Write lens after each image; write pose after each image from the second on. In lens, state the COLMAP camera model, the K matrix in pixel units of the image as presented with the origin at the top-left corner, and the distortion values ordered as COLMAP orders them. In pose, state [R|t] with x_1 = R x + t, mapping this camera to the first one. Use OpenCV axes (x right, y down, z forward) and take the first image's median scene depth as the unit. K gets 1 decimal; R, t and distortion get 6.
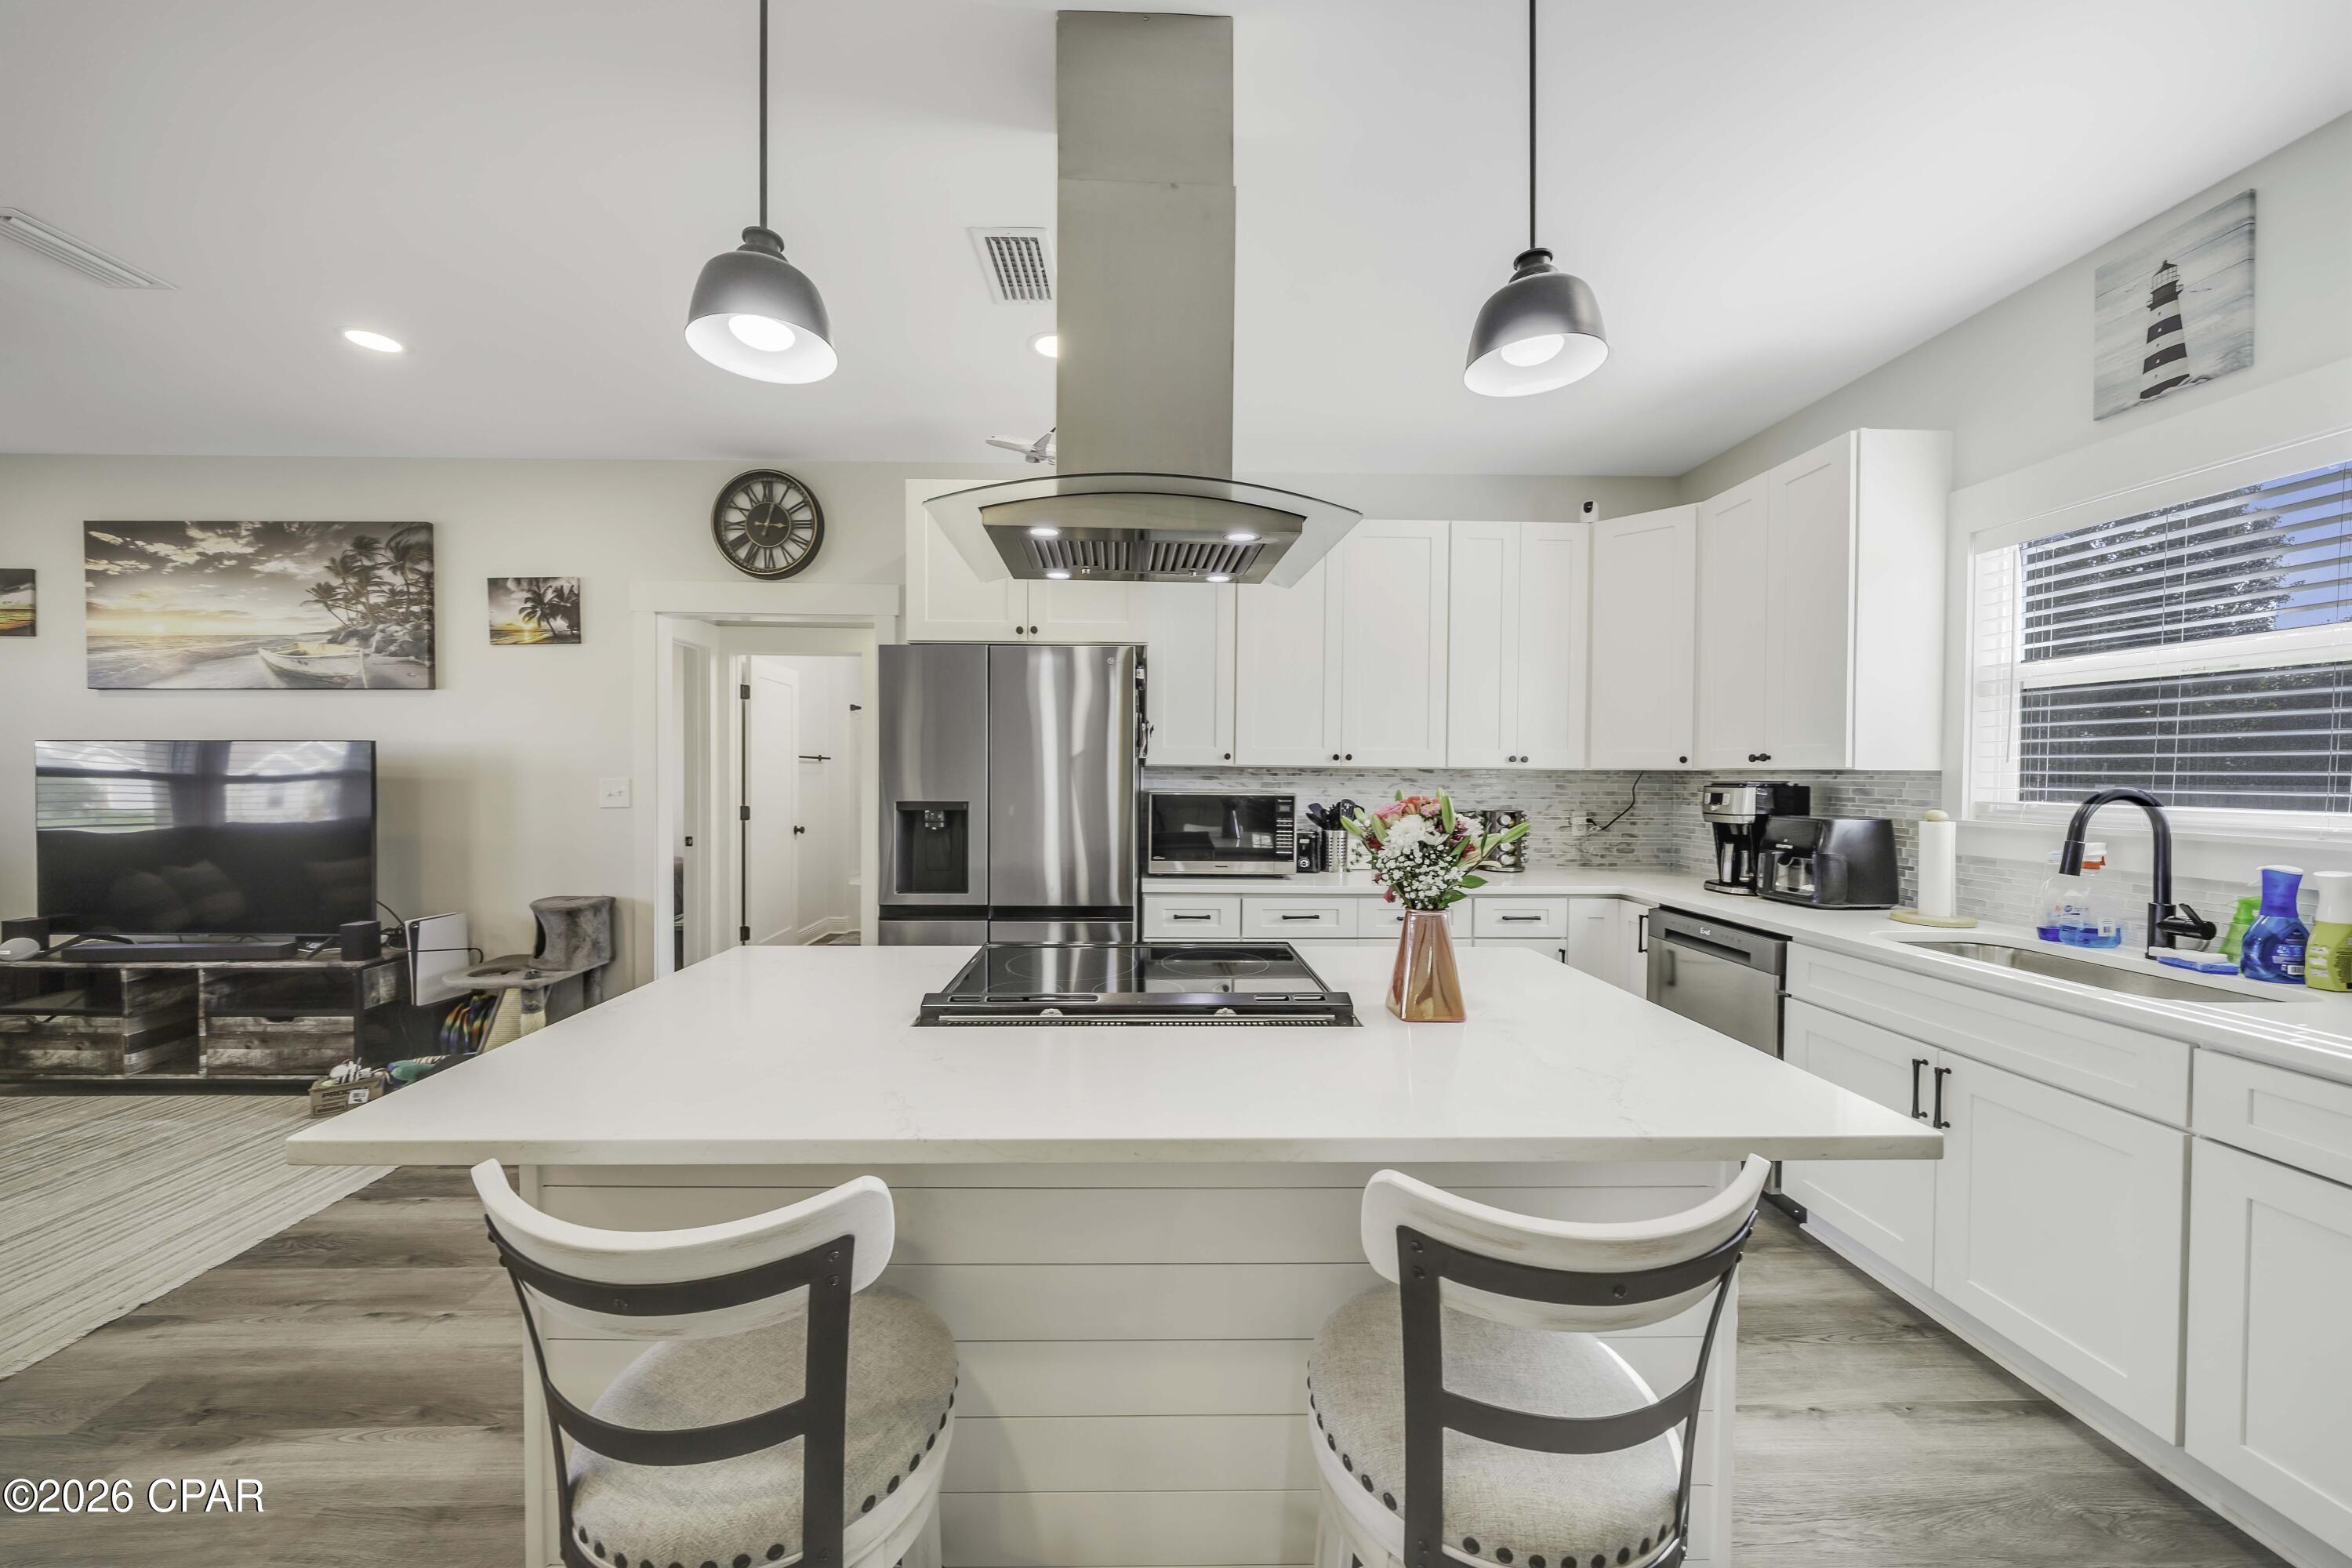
lens RADIAL K [[814.7, 0, 1154.2], [0, 814.7, 779.2], [0, 0, 1]] dist [-0.002126, -0.000250]
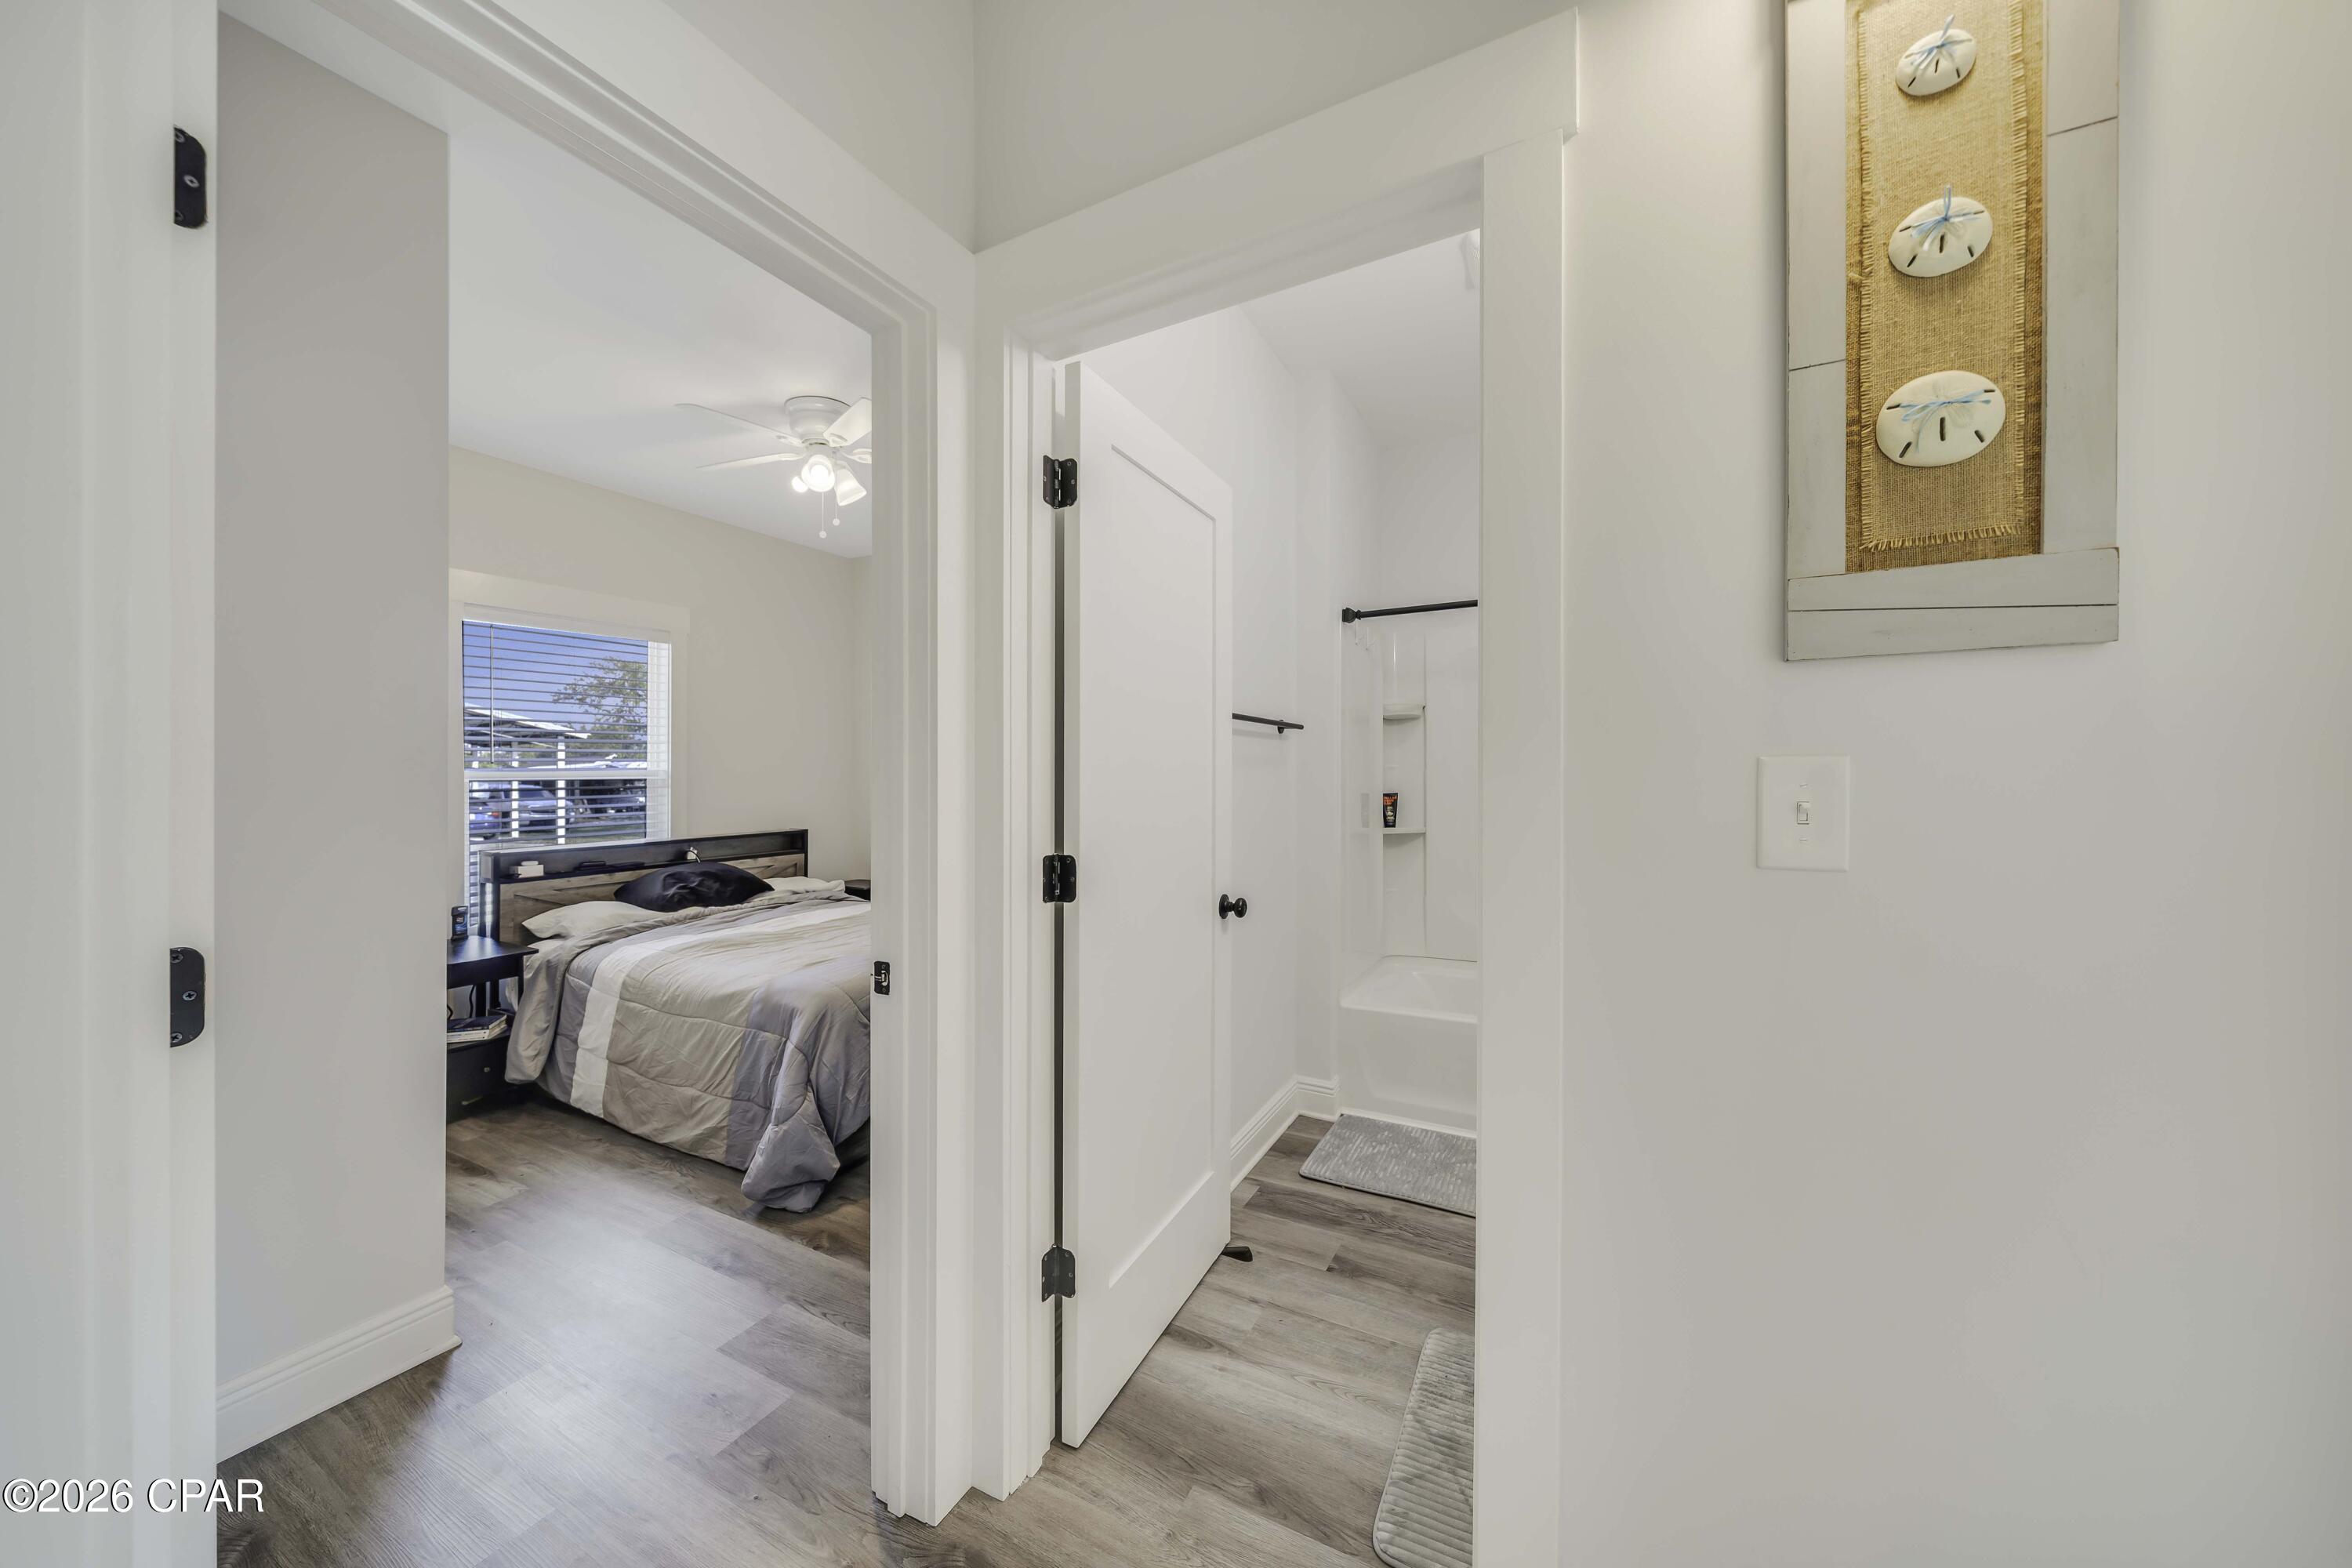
lens RADIAL K [[814.7, 0, 1167.5], [0, 814.7, 792.2], [0, 0, 1]] dist [-0.002126, -0.000250]
pose [[0.869038, -0.007981, -0.494681, -0.438631], [0.013456, 0.999881, 0.007507, 0.011174], [0.494563, -0.013180, 0.869042, 1.045033]]
